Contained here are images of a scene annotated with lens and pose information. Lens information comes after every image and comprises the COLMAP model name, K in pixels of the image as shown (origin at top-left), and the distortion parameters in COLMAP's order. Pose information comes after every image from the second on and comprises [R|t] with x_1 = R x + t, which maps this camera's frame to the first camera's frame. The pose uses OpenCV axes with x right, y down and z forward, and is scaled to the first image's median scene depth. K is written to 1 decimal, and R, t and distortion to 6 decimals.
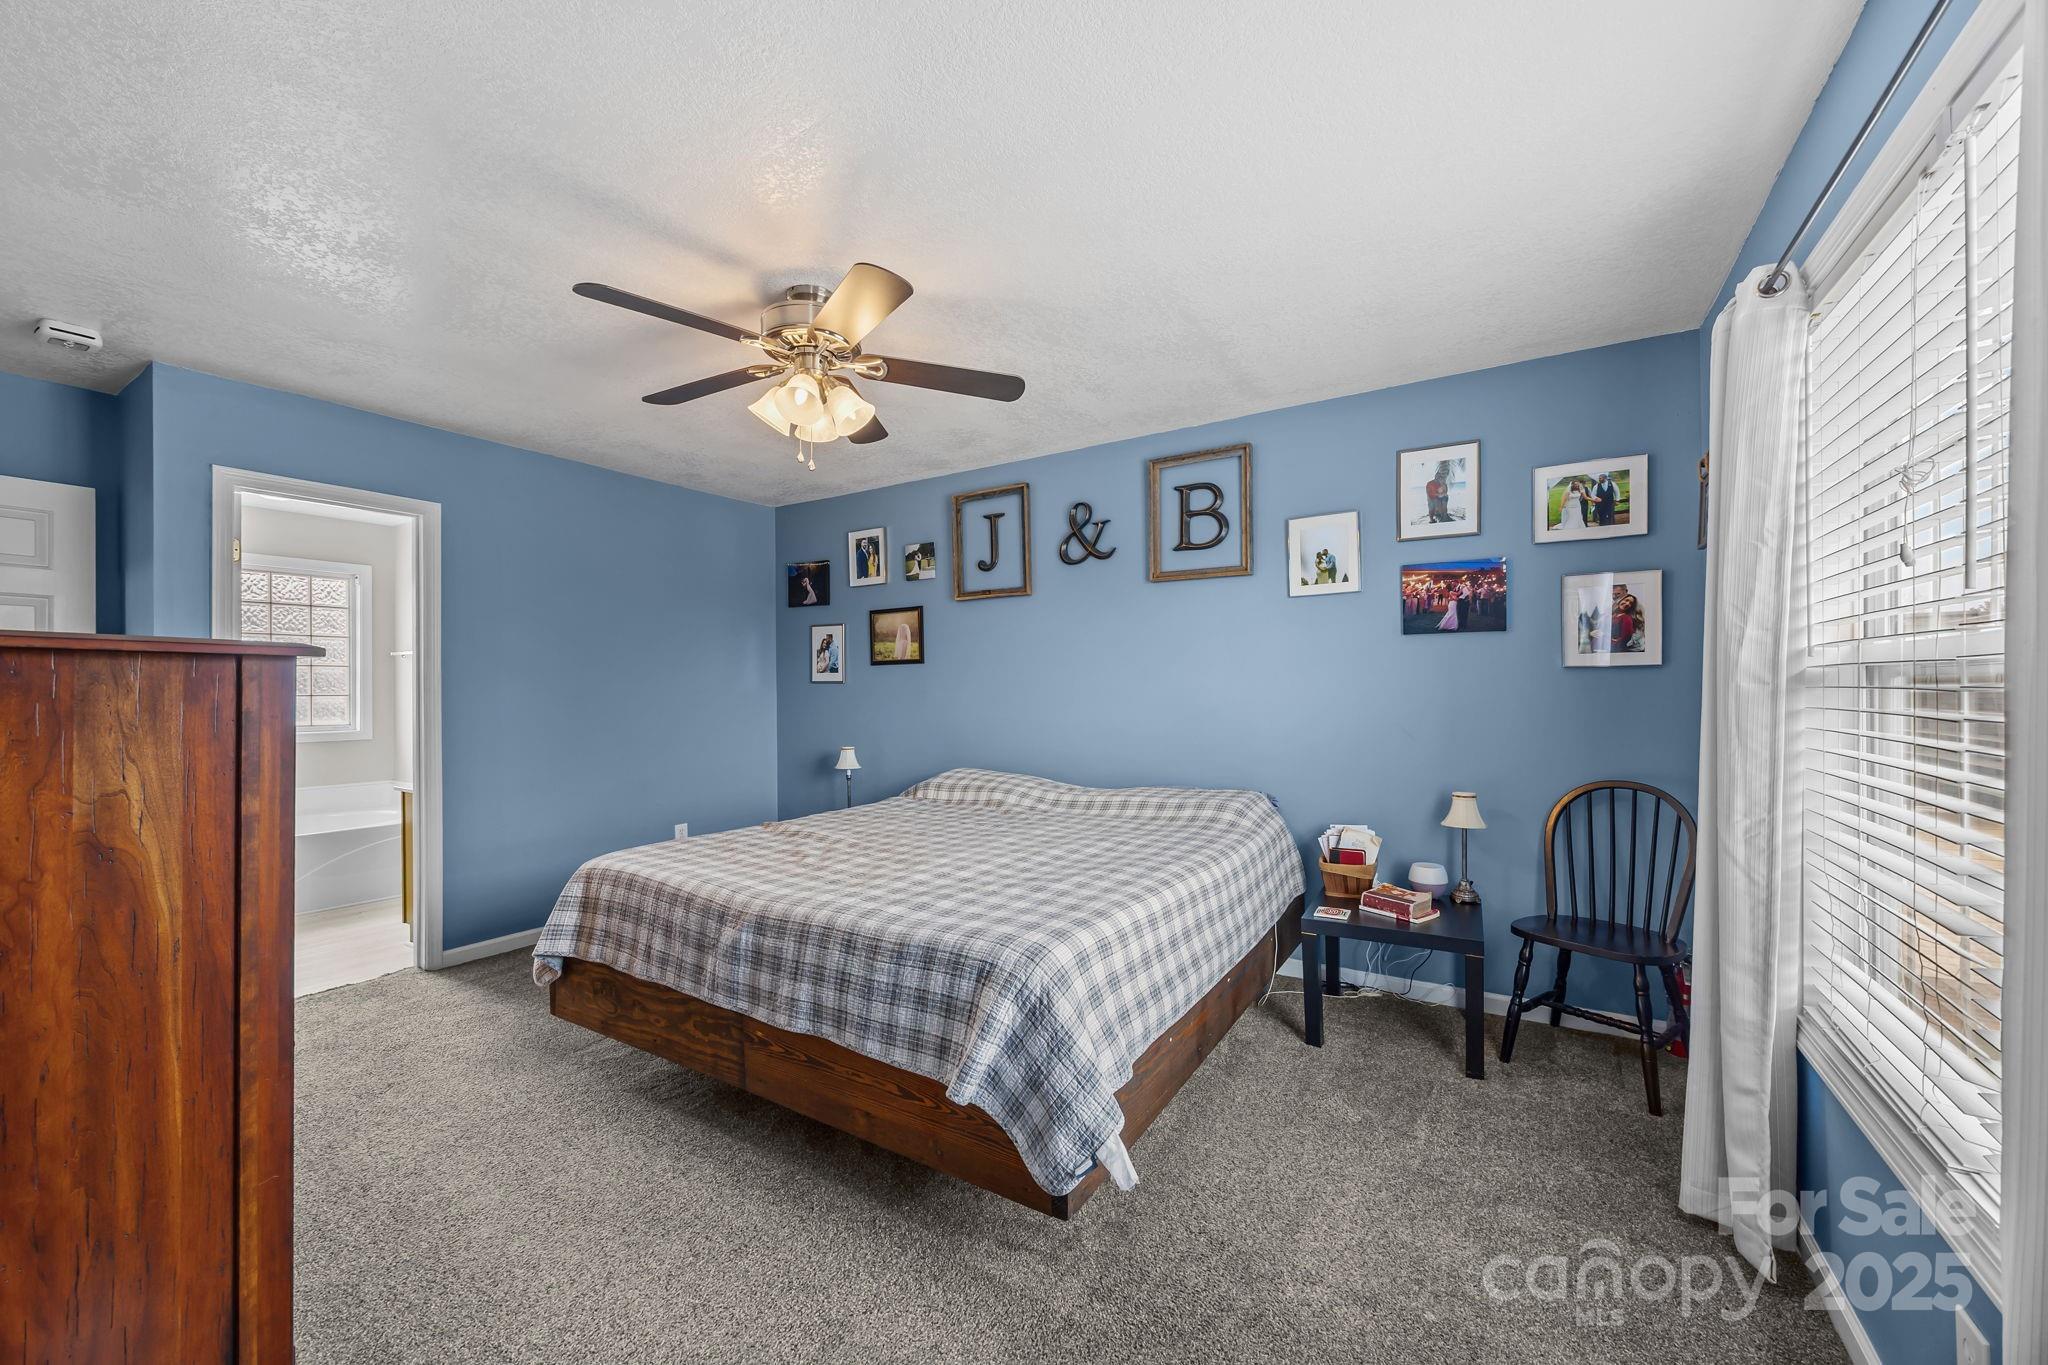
lens RADIAL K [[783.0, 0, 1024.0], [0, 783.0, 682.5], [0, 0, 1]] dist [-0.007850, 0.000047]
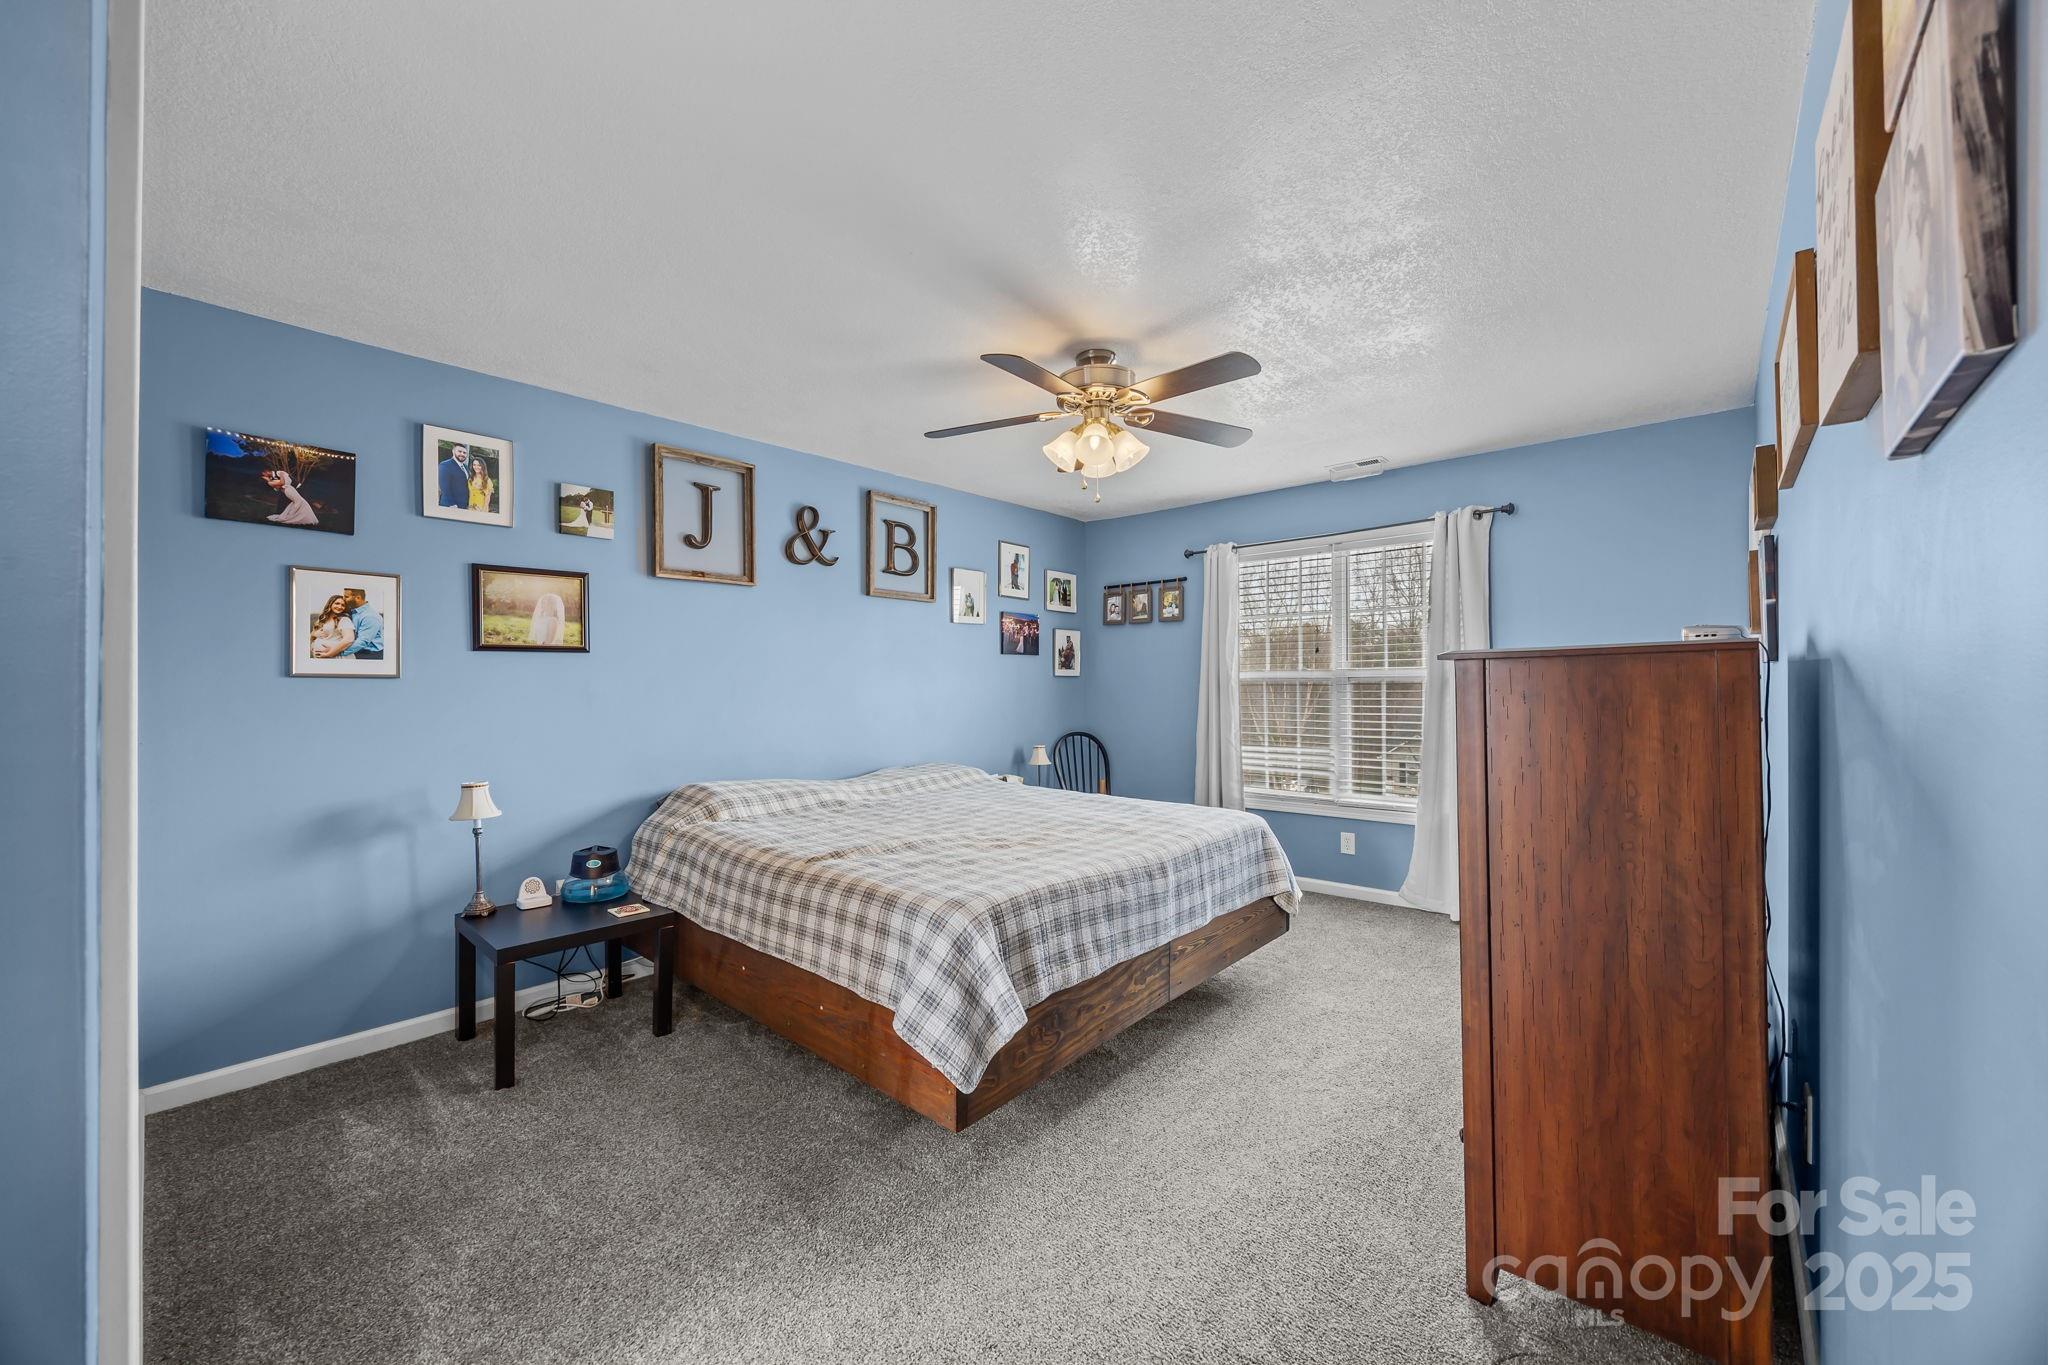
lens RADIAL K [[783.0, 0, 1024.0], [0, 783.0, 682.5], [0, 0, 1]] dist [-0.007850, 0.000047]
pose [[0.156307, 0.010701, 0.987650, -0.848200], [-0.000083, 0.999941, -0.010821, 0.011691], [-0.987708, 0.001610, 0.156299, 0.534723]]
